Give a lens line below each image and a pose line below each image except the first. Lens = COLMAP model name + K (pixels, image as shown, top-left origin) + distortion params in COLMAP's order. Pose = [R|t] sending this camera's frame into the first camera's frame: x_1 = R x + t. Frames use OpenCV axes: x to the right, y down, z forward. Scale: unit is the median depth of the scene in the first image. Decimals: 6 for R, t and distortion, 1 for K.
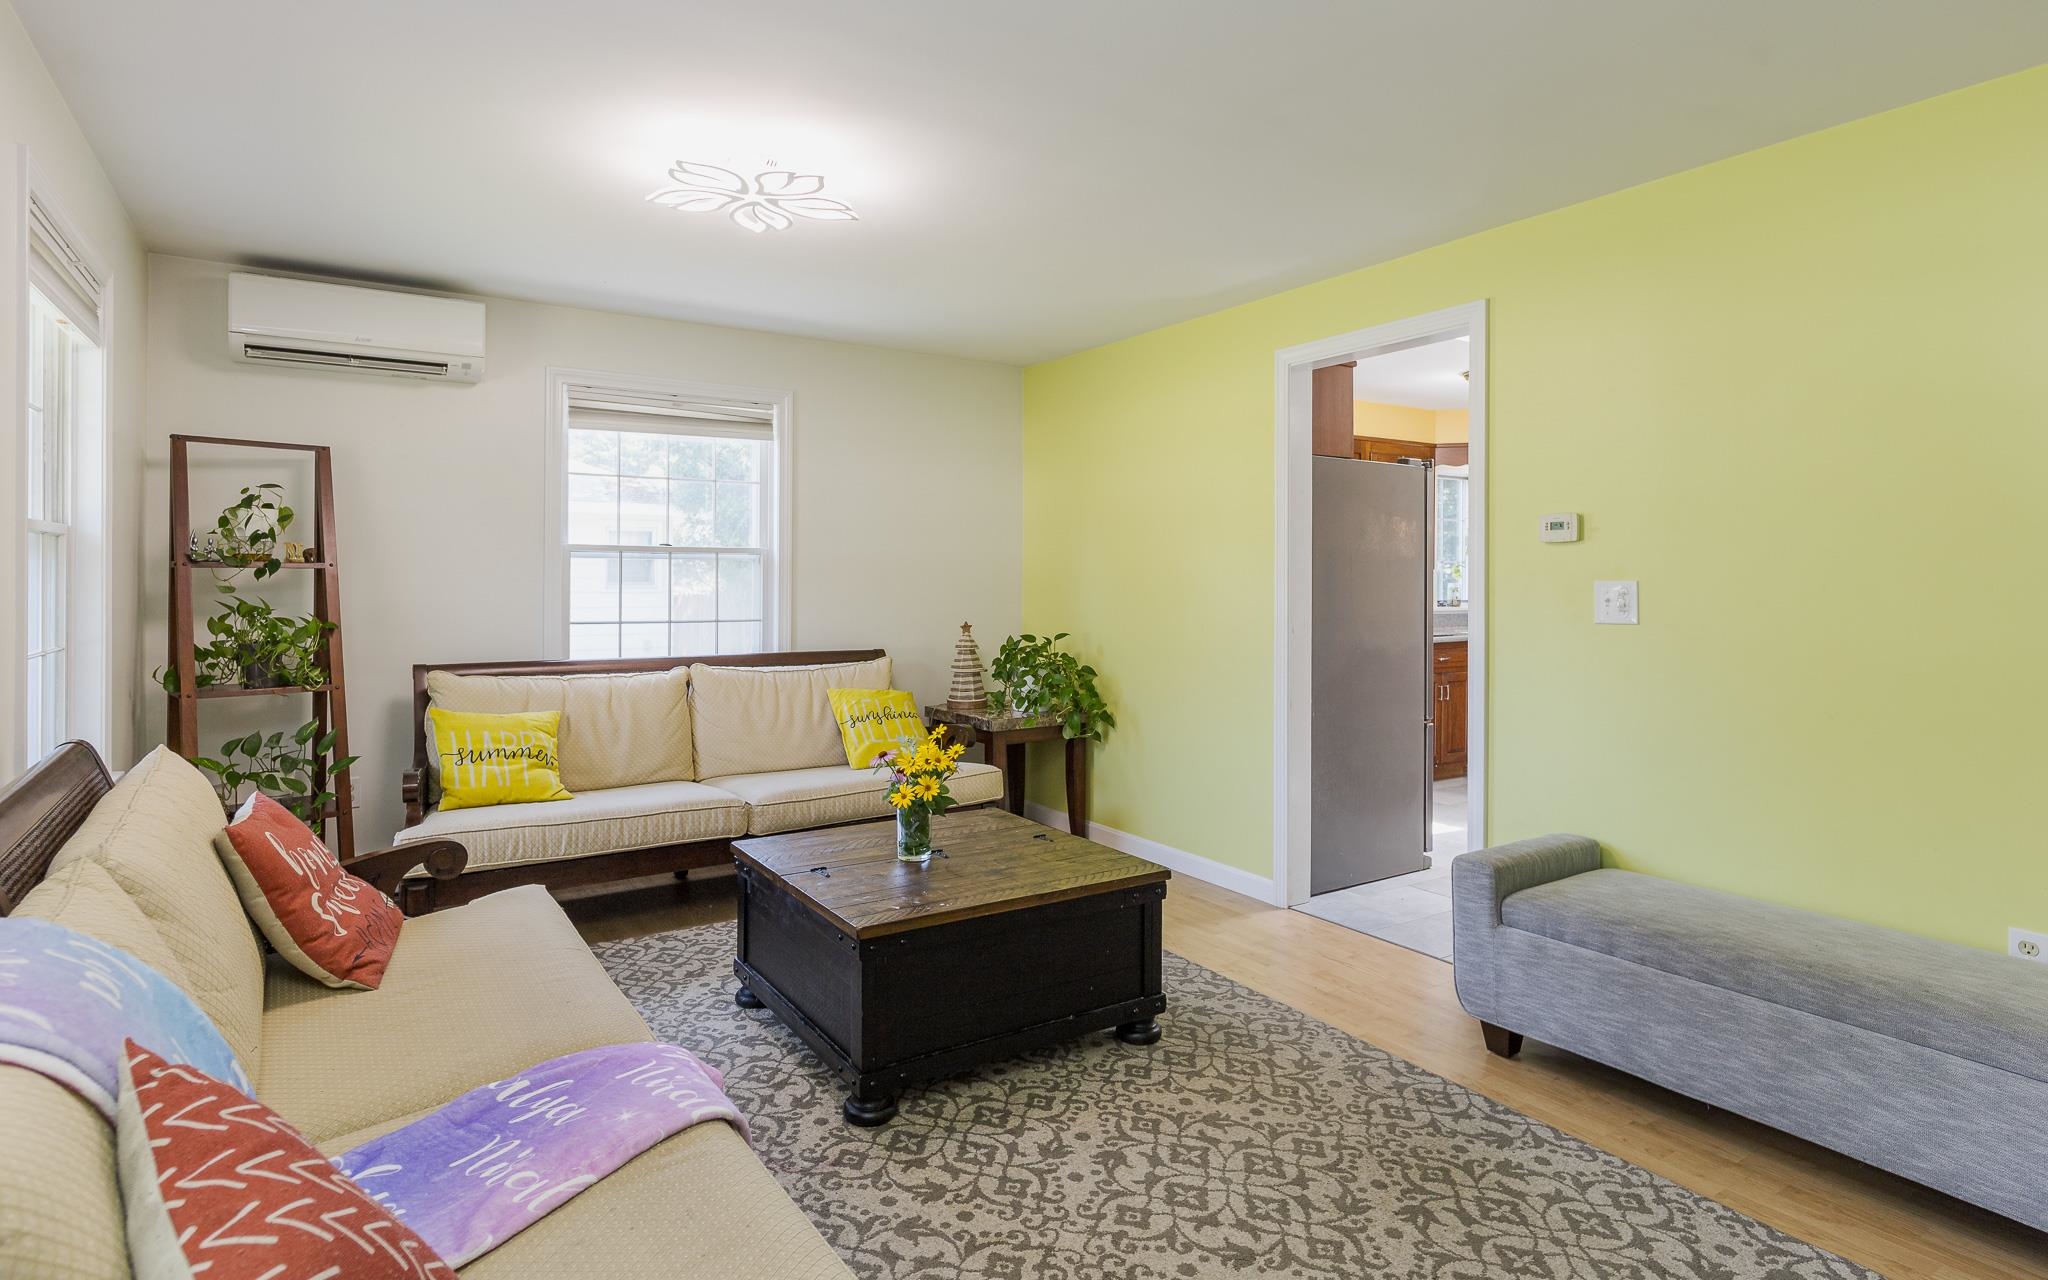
lens RADIAL K [[1085.2, 0, 1024.4], [0, 1085.2, 571.0], [0, 0, 1]] dist [0.000544, 0.000063]
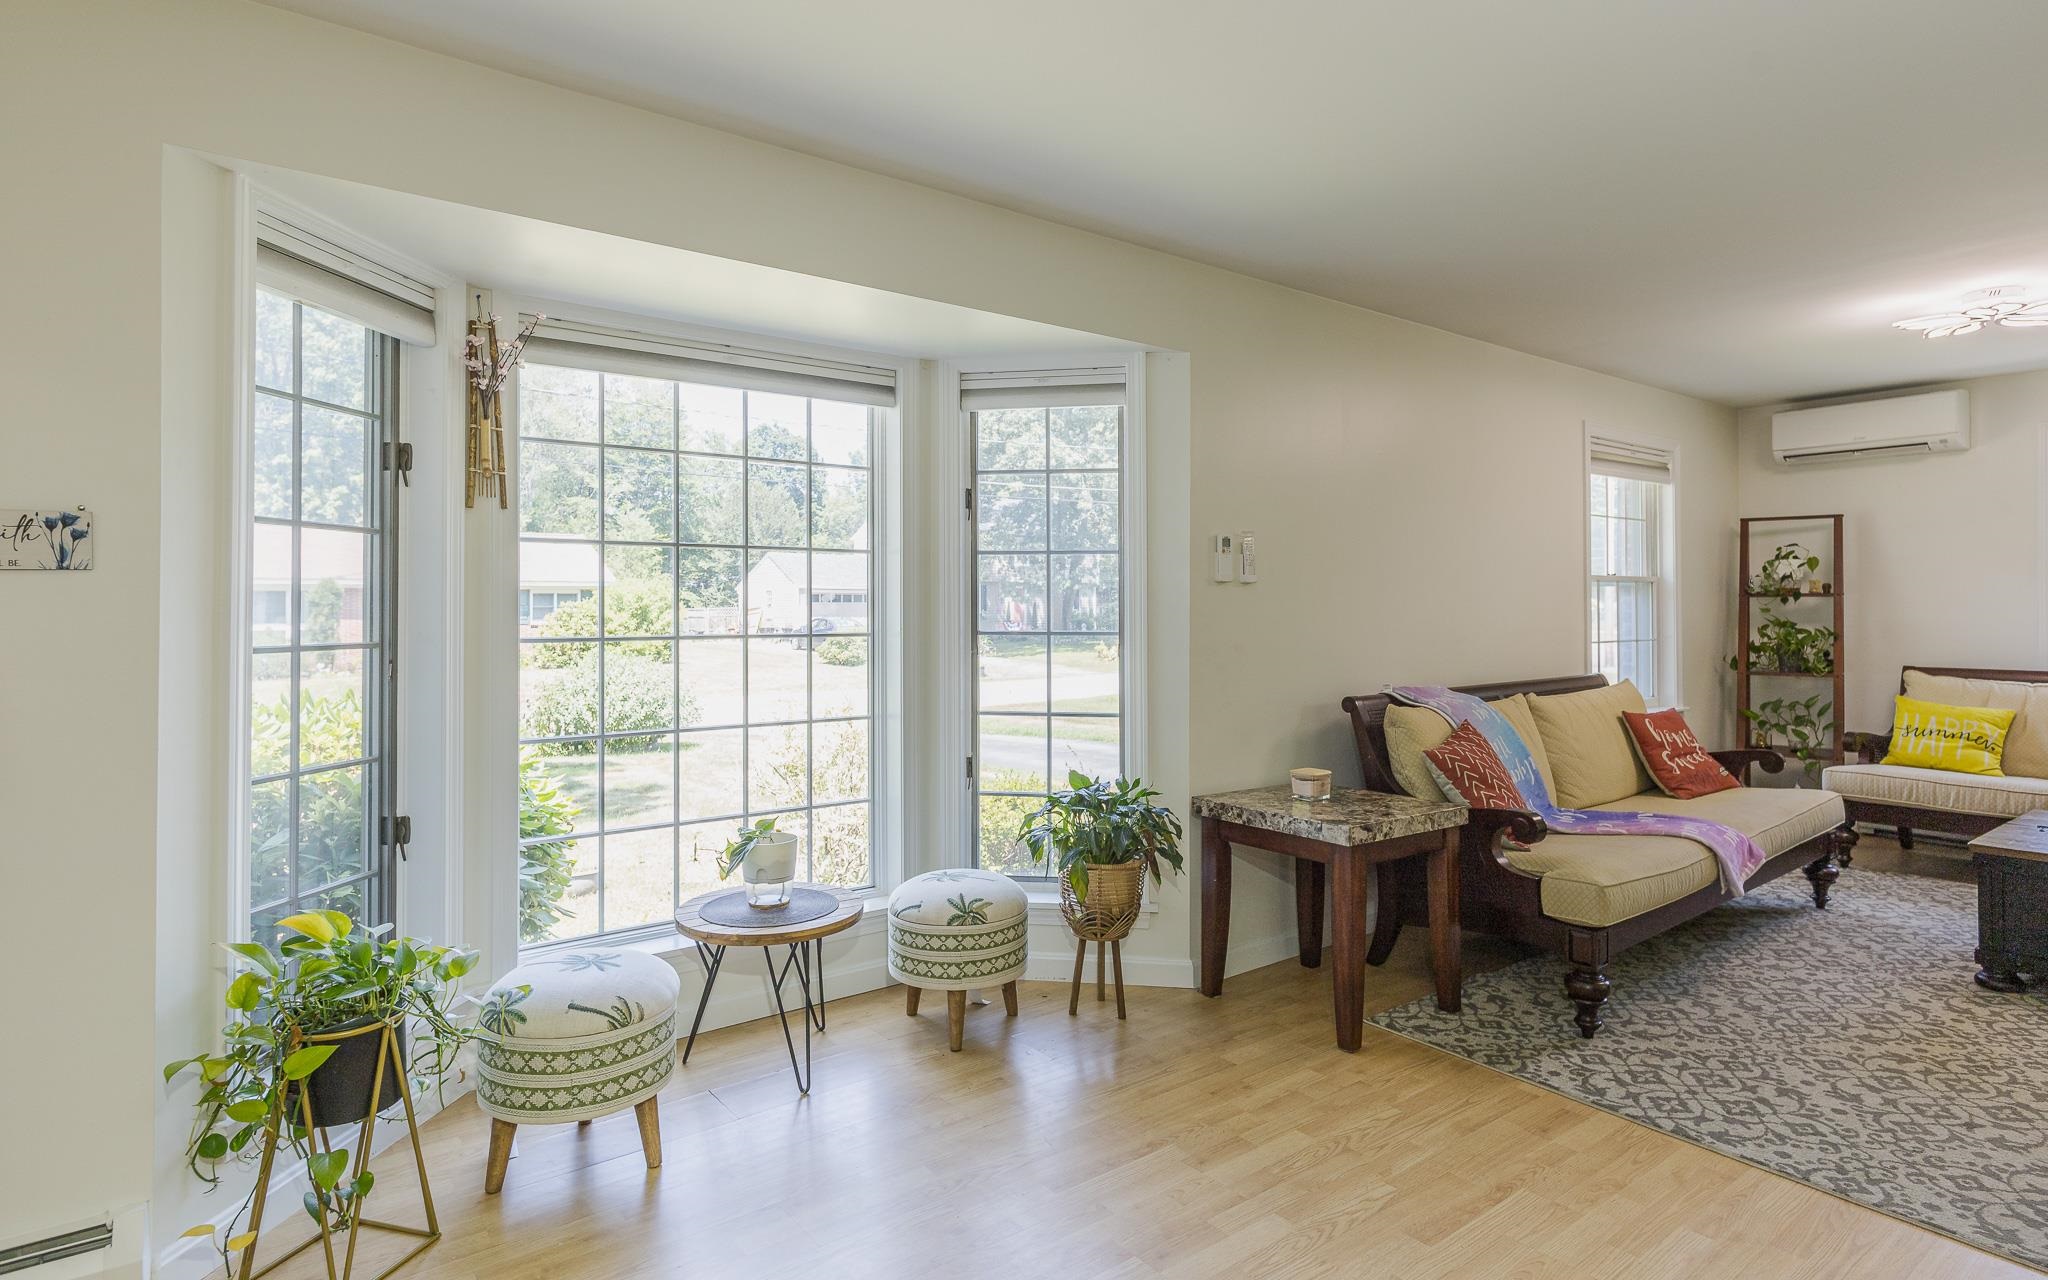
lens RADIAL K [[1069.1, 0, 1017.9], [0, 1069.1, 628.8], [0, 0, 1]] dist [-0.004248, -0.000480]
pose [[0.070979, 0.015294, -0.997361, 0.778366], [0.009687, 0.999825, 0.016021, 0.007712], [0.997431, -0.010799, 0.070818, -0.236637]]
